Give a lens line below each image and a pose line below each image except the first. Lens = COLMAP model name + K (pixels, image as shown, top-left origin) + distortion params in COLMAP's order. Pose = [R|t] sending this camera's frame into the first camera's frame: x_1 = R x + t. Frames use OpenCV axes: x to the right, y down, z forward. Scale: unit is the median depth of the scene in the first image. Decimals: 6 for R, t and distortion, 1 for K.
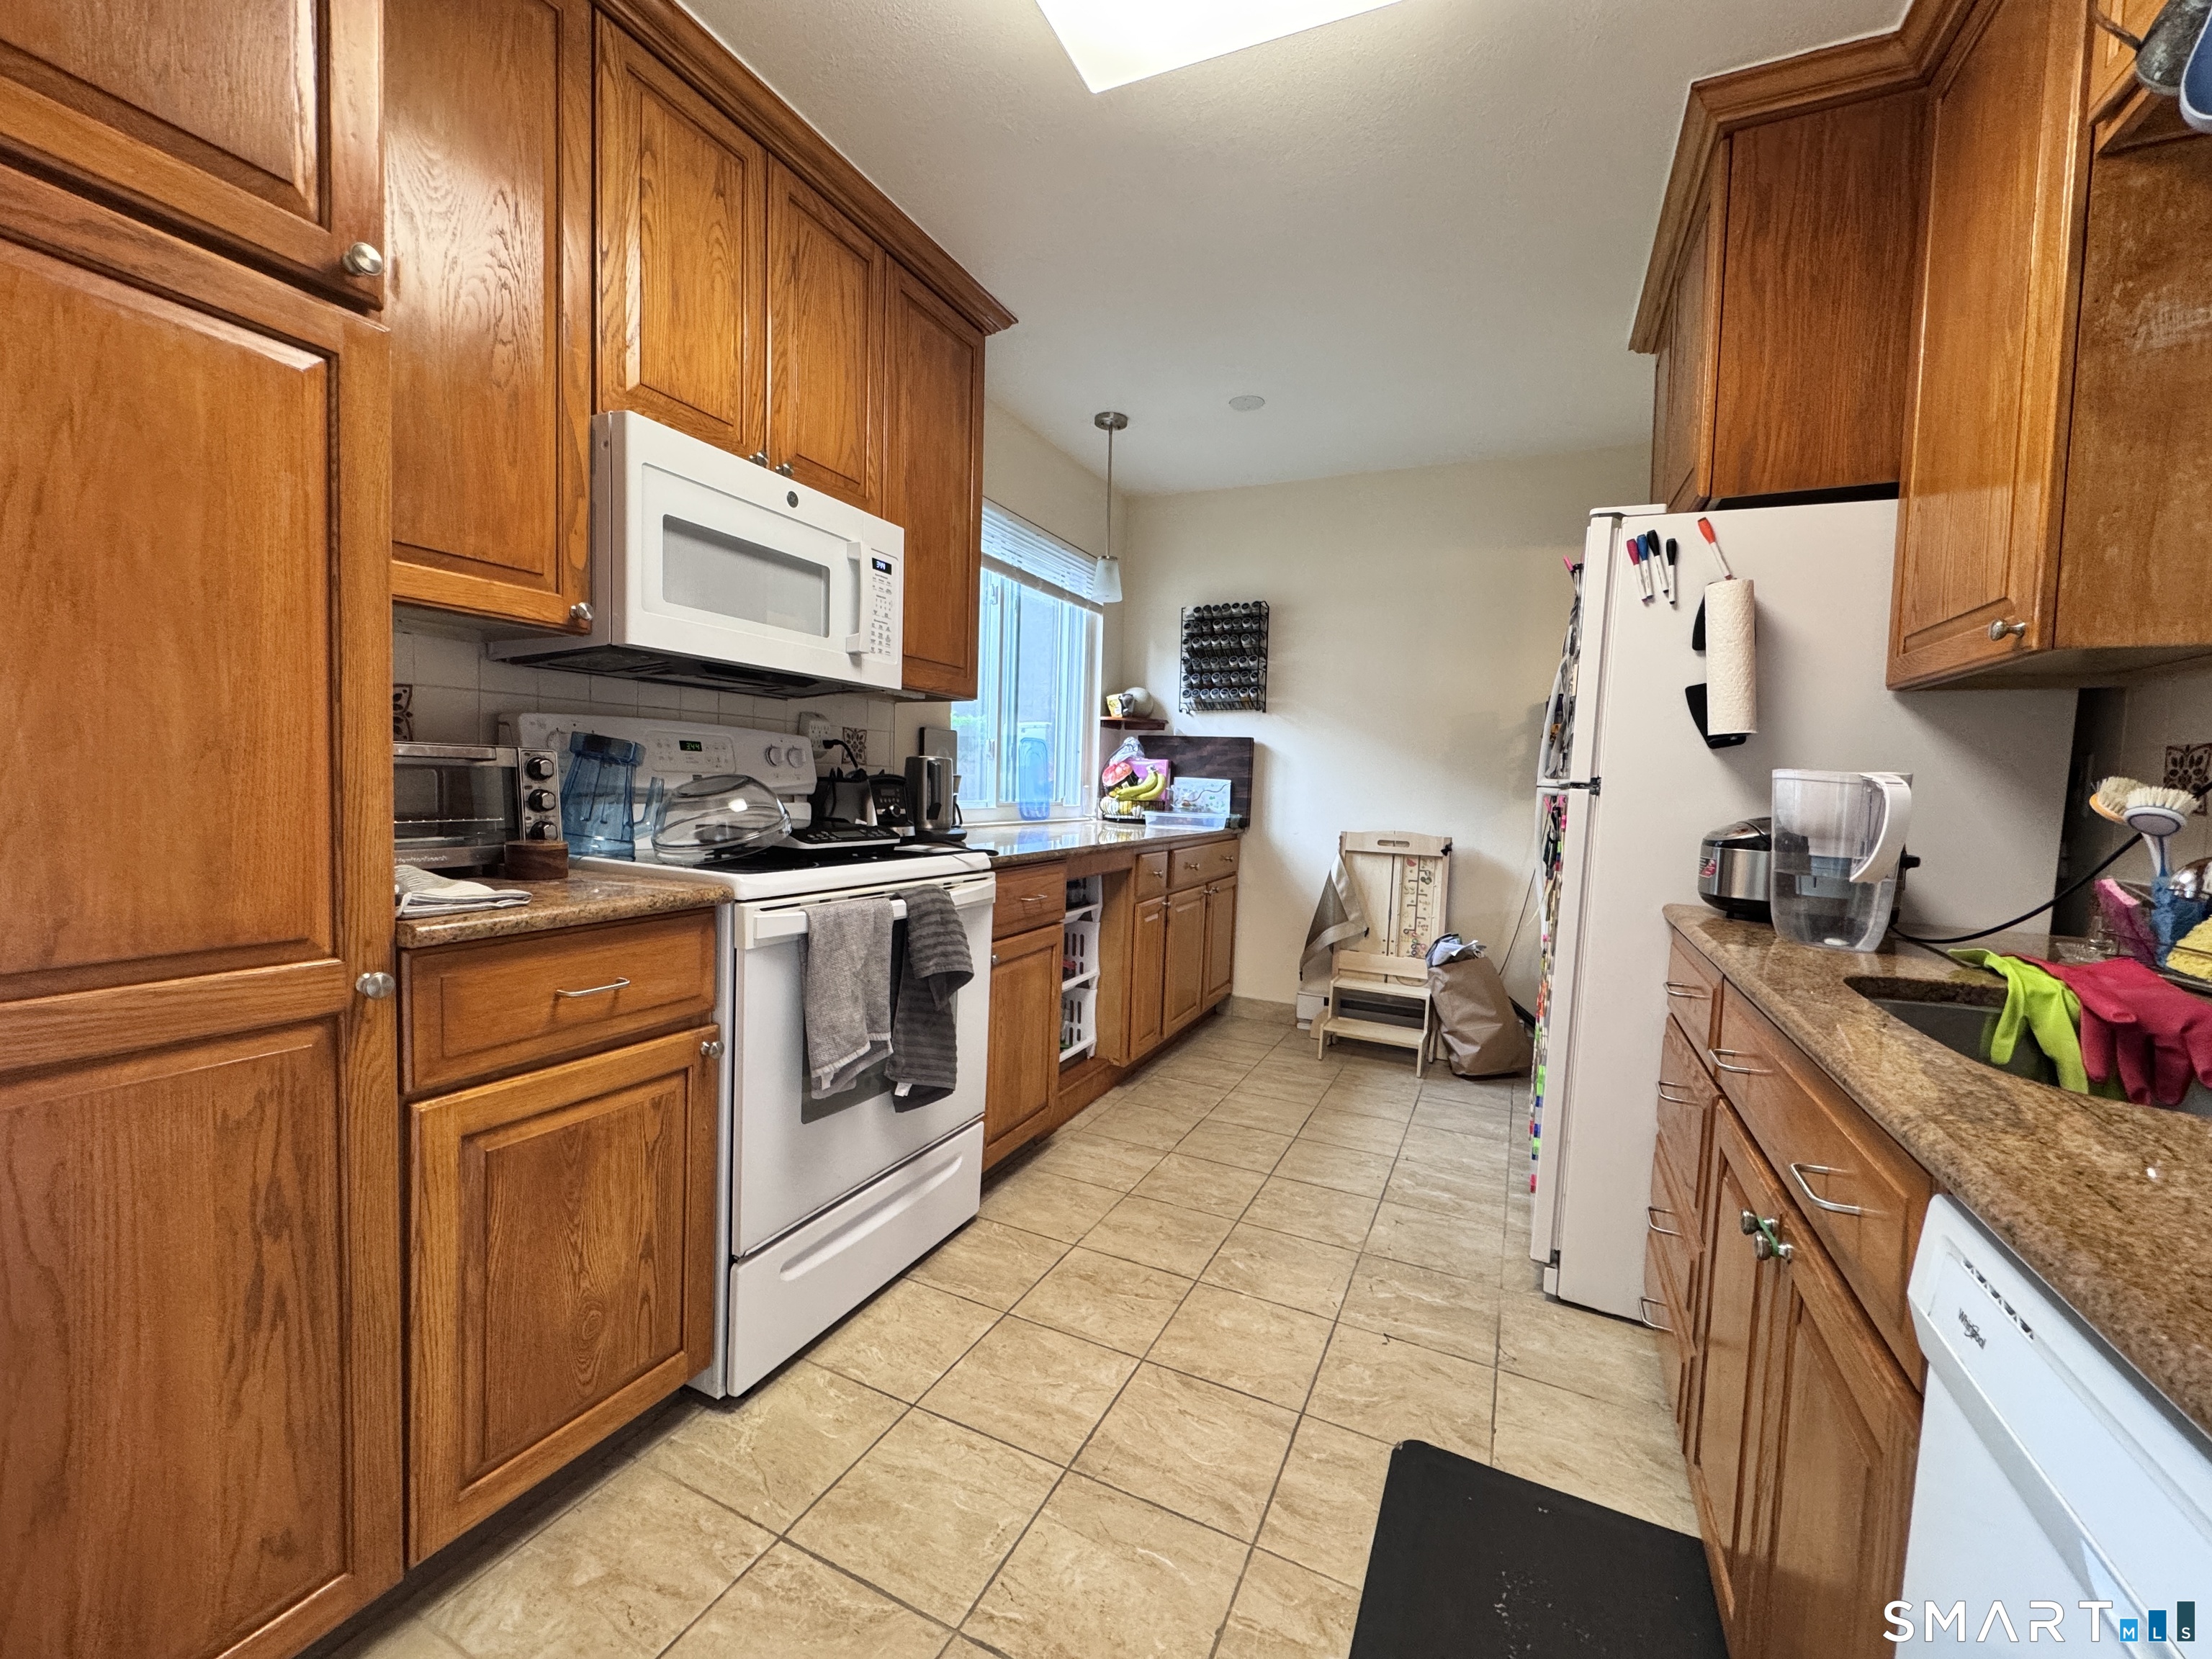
lens RADIAL K [[879.6, 0, 1106.9], [0, 879.6, 827.5], [0, 0, 1]] dist [-0.004434, 0.001060]
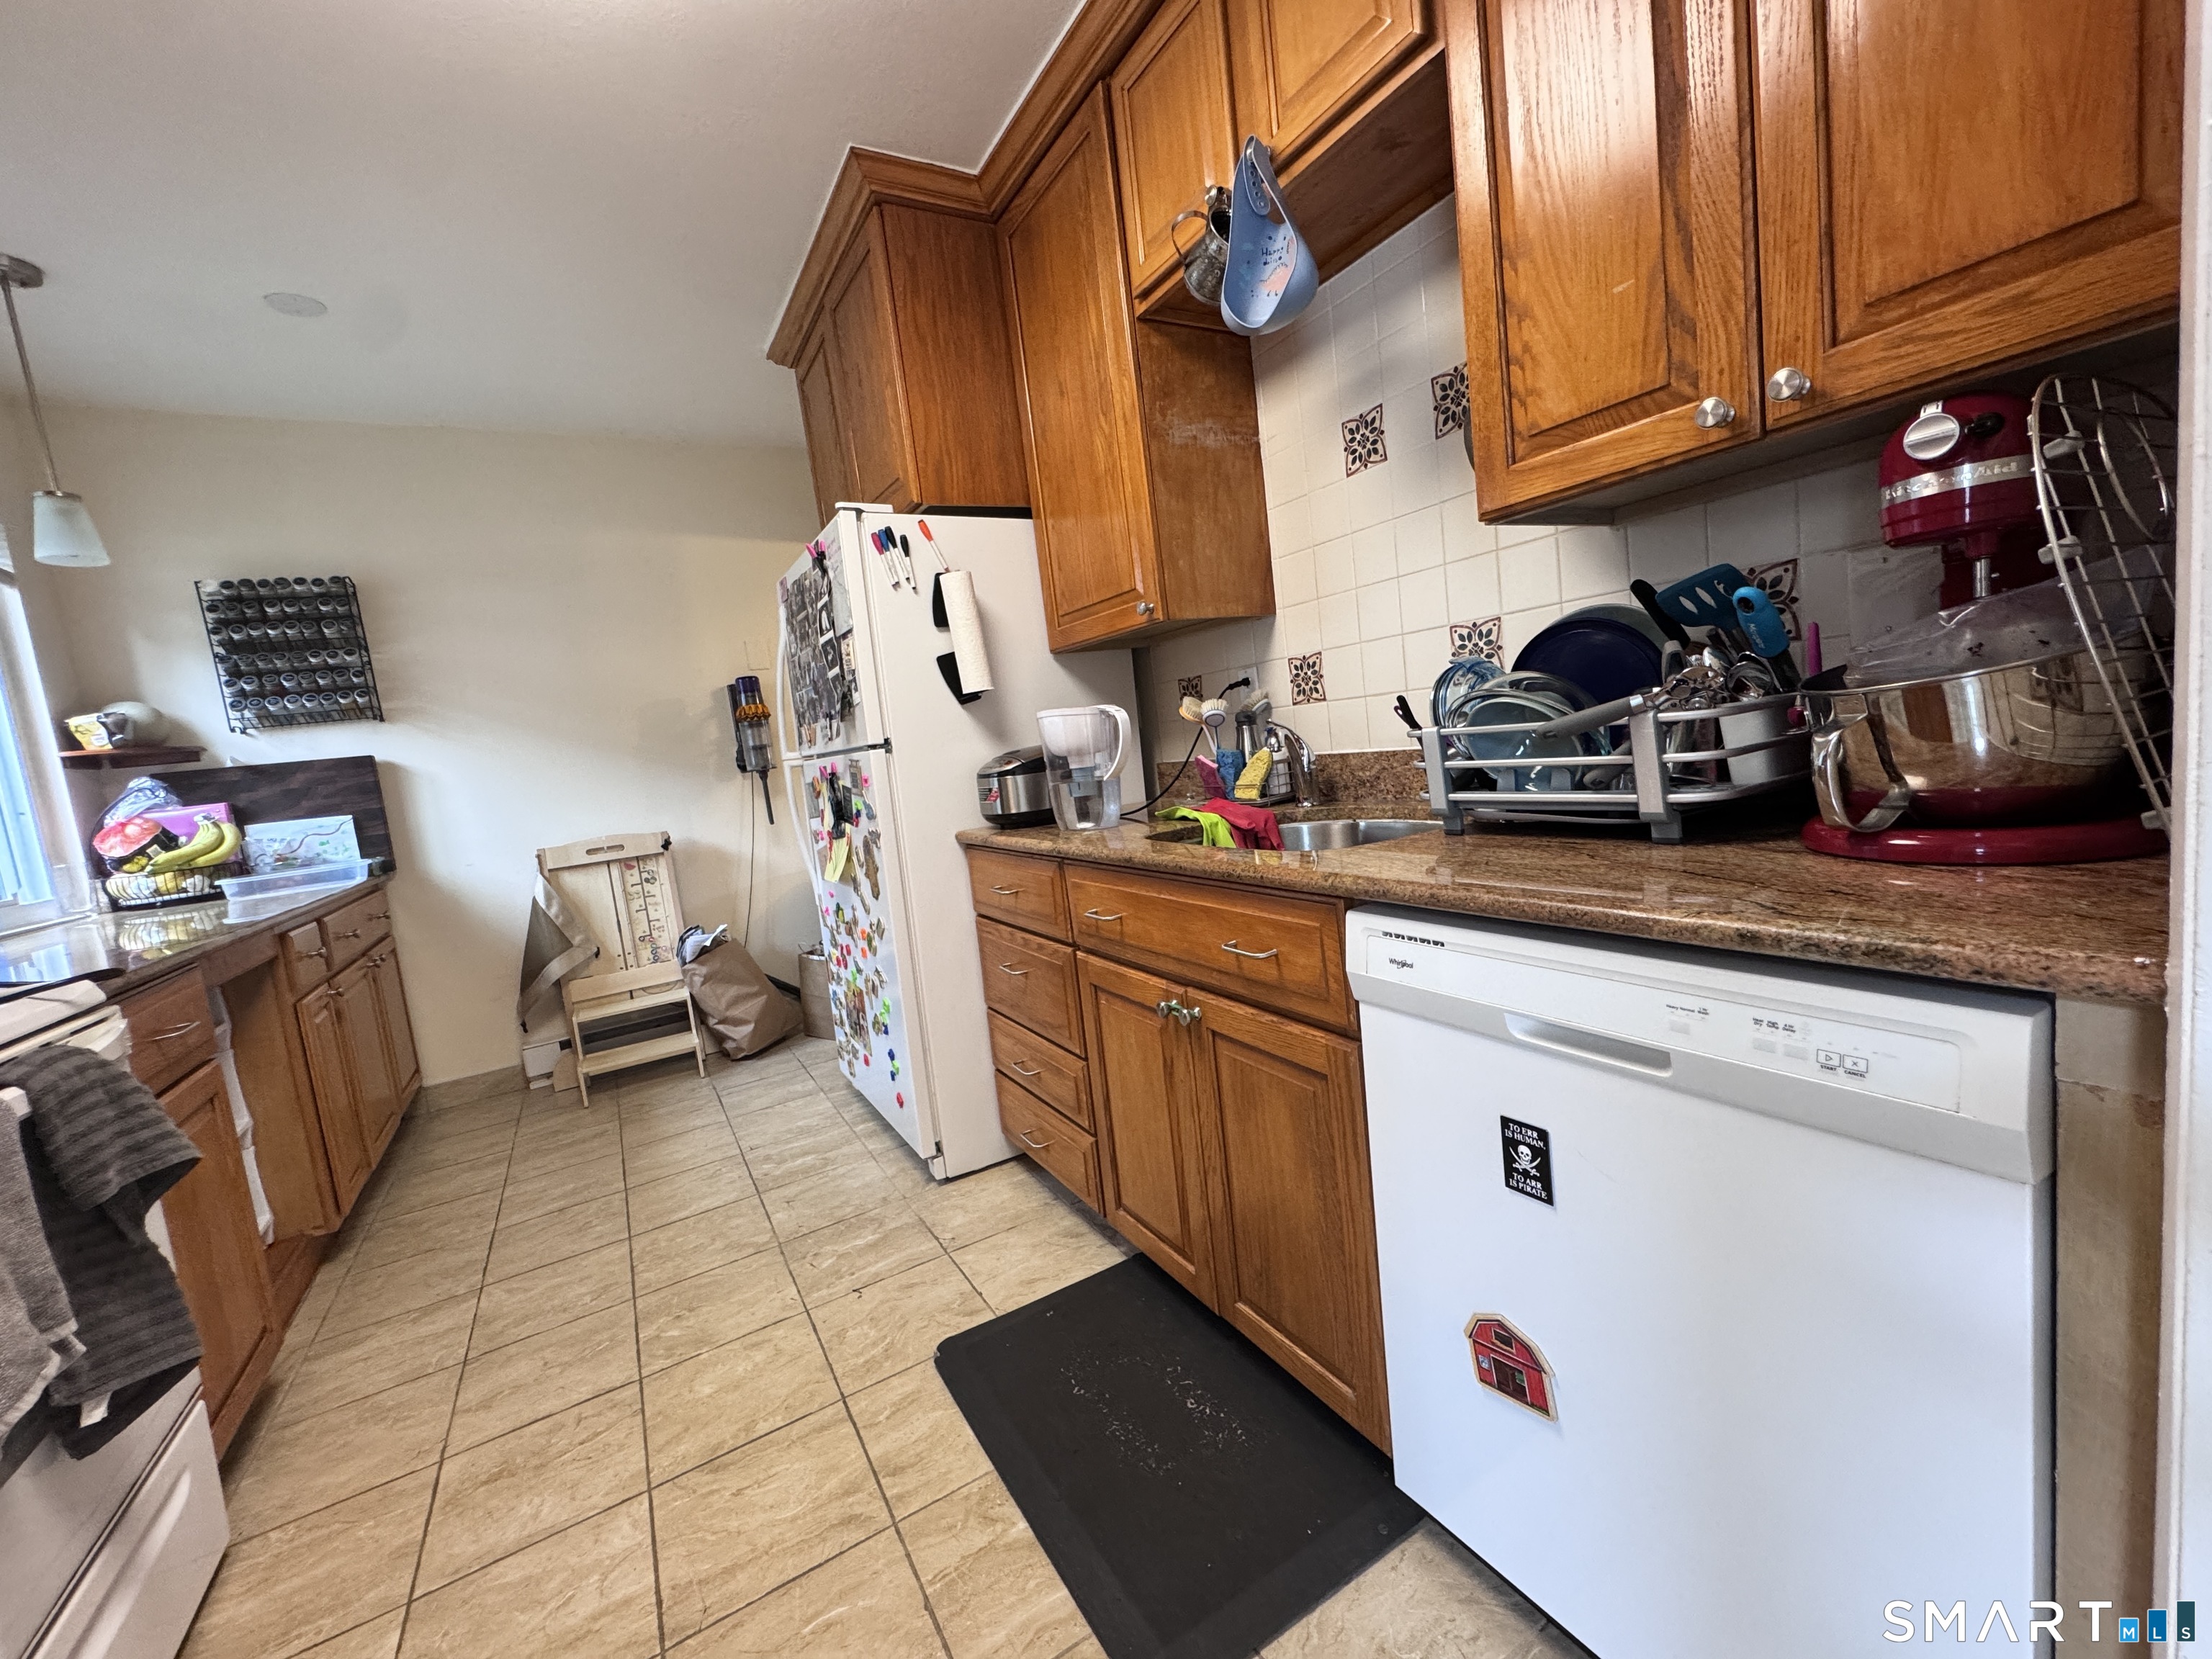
lens RADIAL K [[879.6, 0, 1096.6], [0, 879.6, 827.8], [0, 0, 1]] dist [-0.004434, 0.001060]
pose [[0.557101, -0.186630, 0.809202, -0.242481], [0.180908, 0.978292, 0.101080, -0.008045], [-0.810501, 0.090080, 0.578770, 0.112233]]
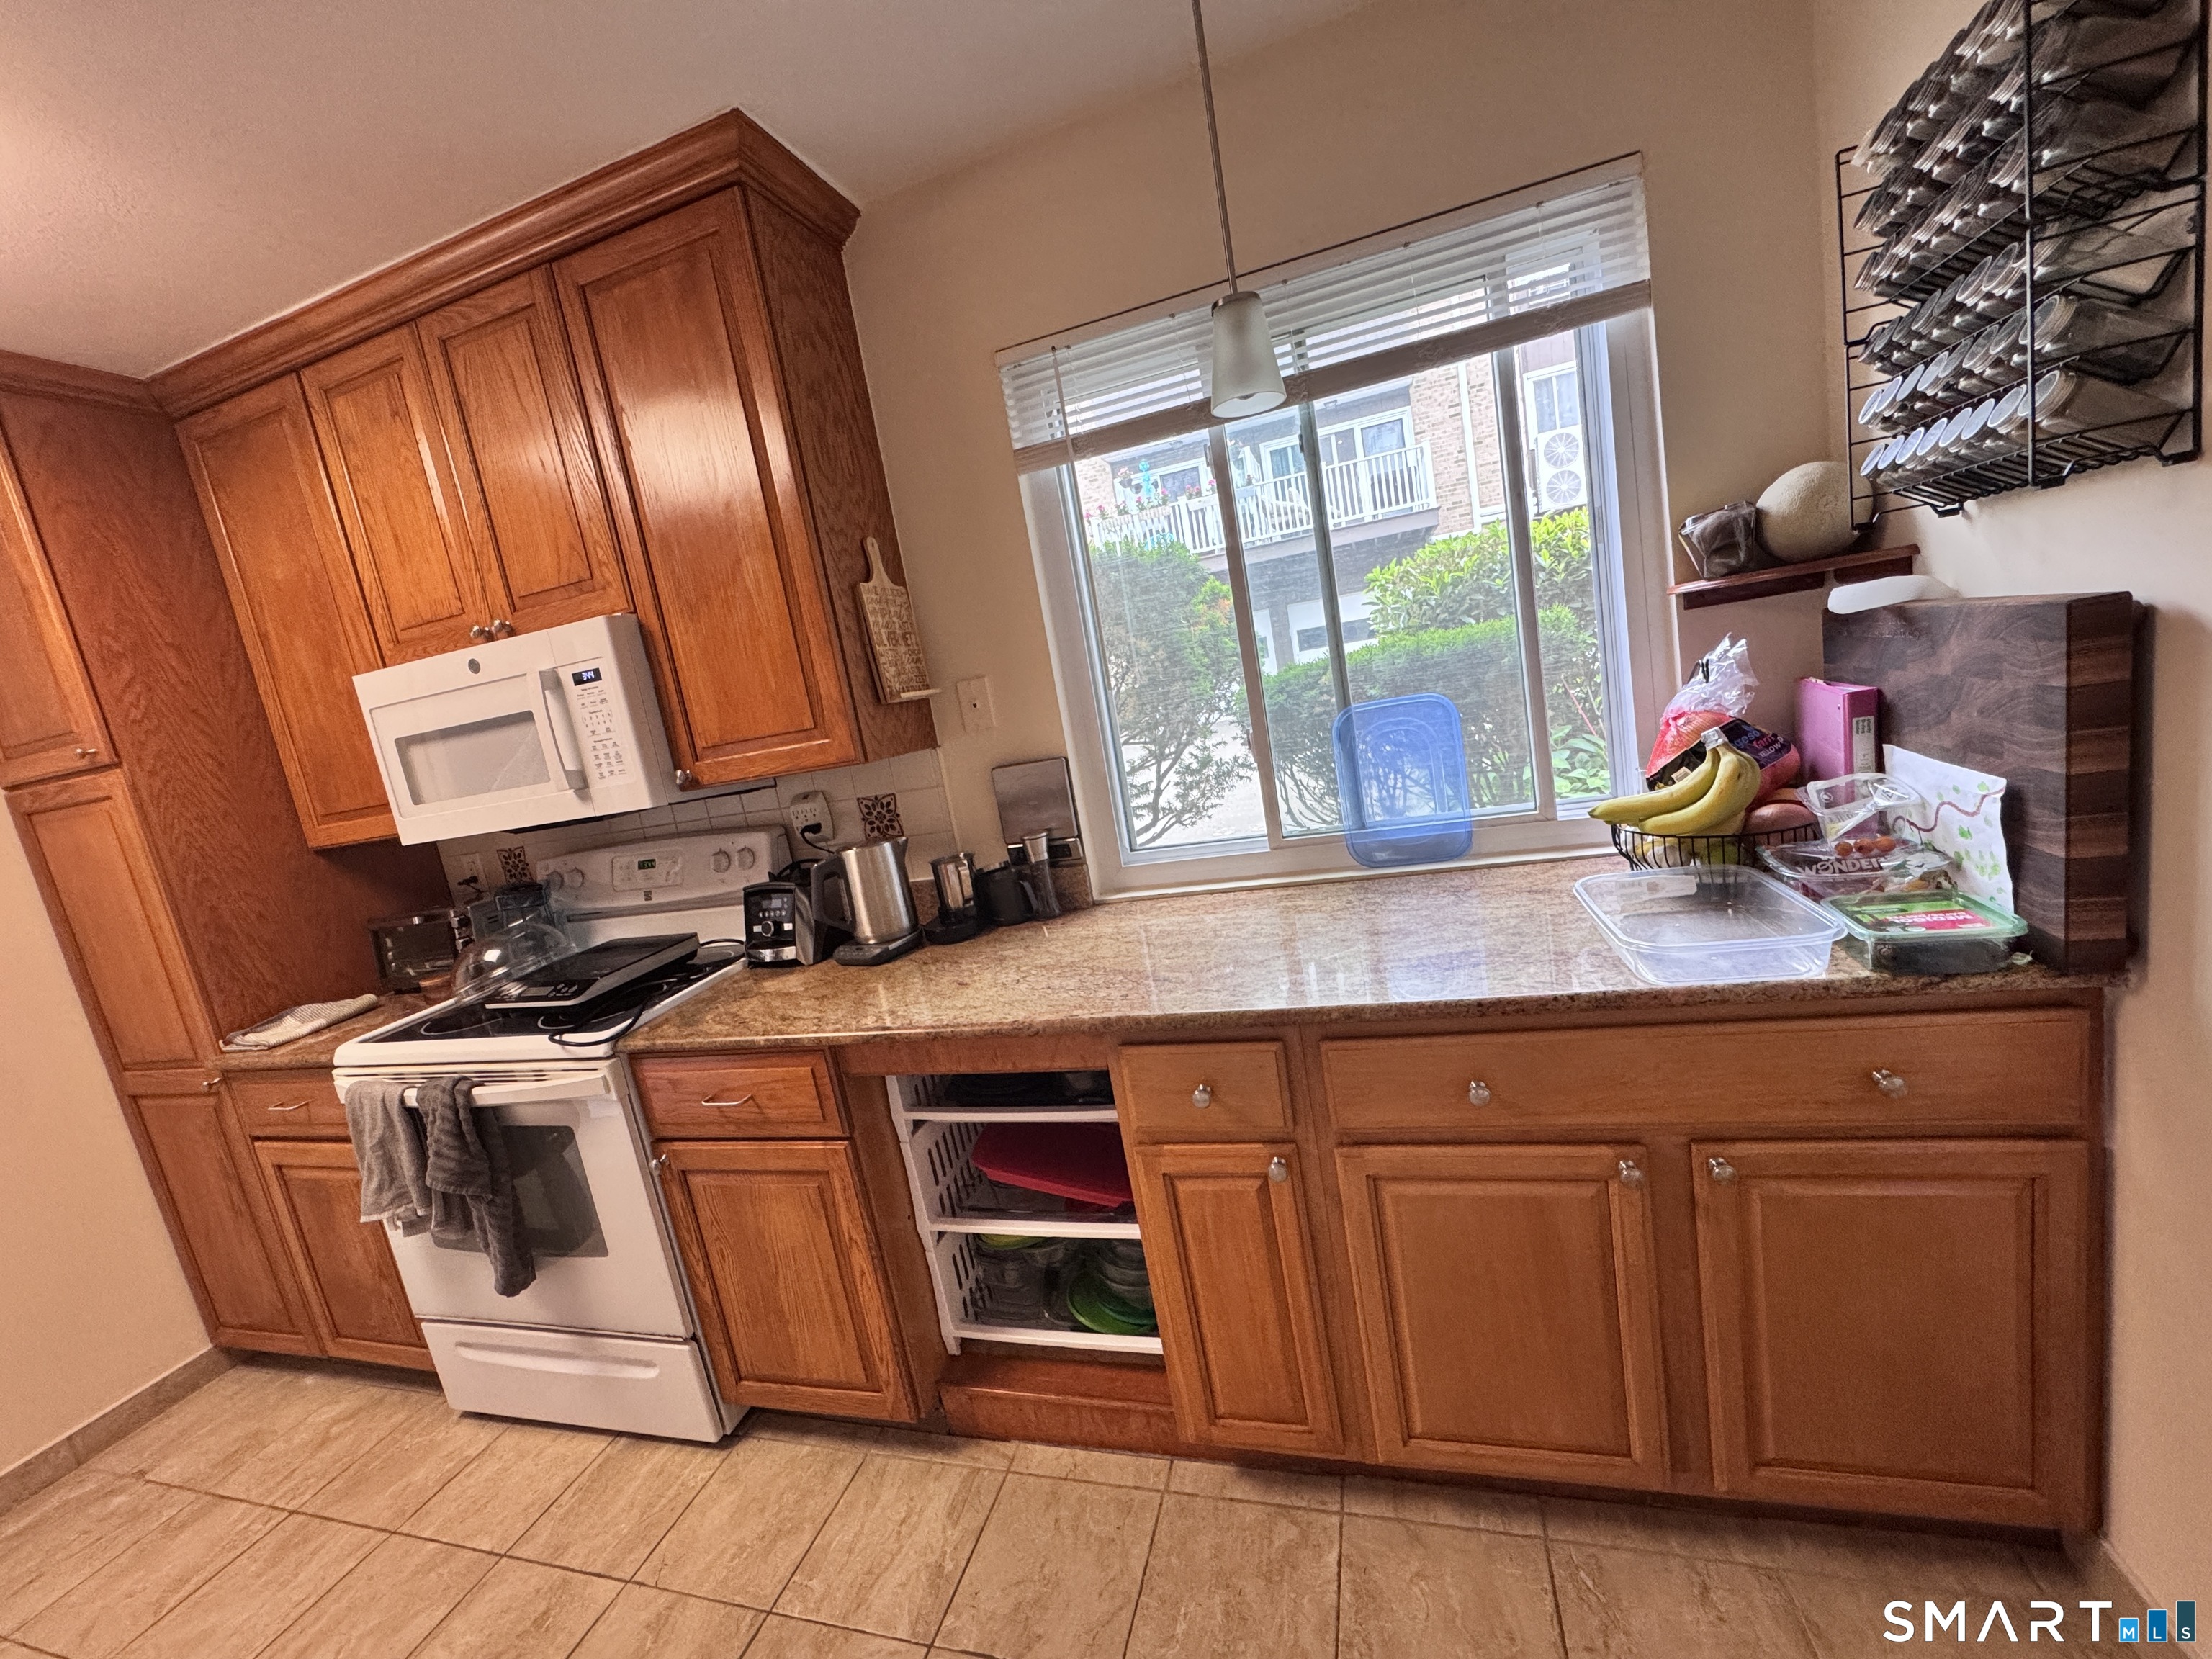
lens RADIAL K [[879.6, 0, 1103.8], [0, 879.6, 827.8], [0, 0, 1]] dist [-0.004434, 0.001060]
pose [[0.140320, 0.104560, -0.984570, 0.752256], [0.121739, 0.985041, 0.121960, -0.217064], [0.982593, -0.136974, 0.125492, 1.523043]]
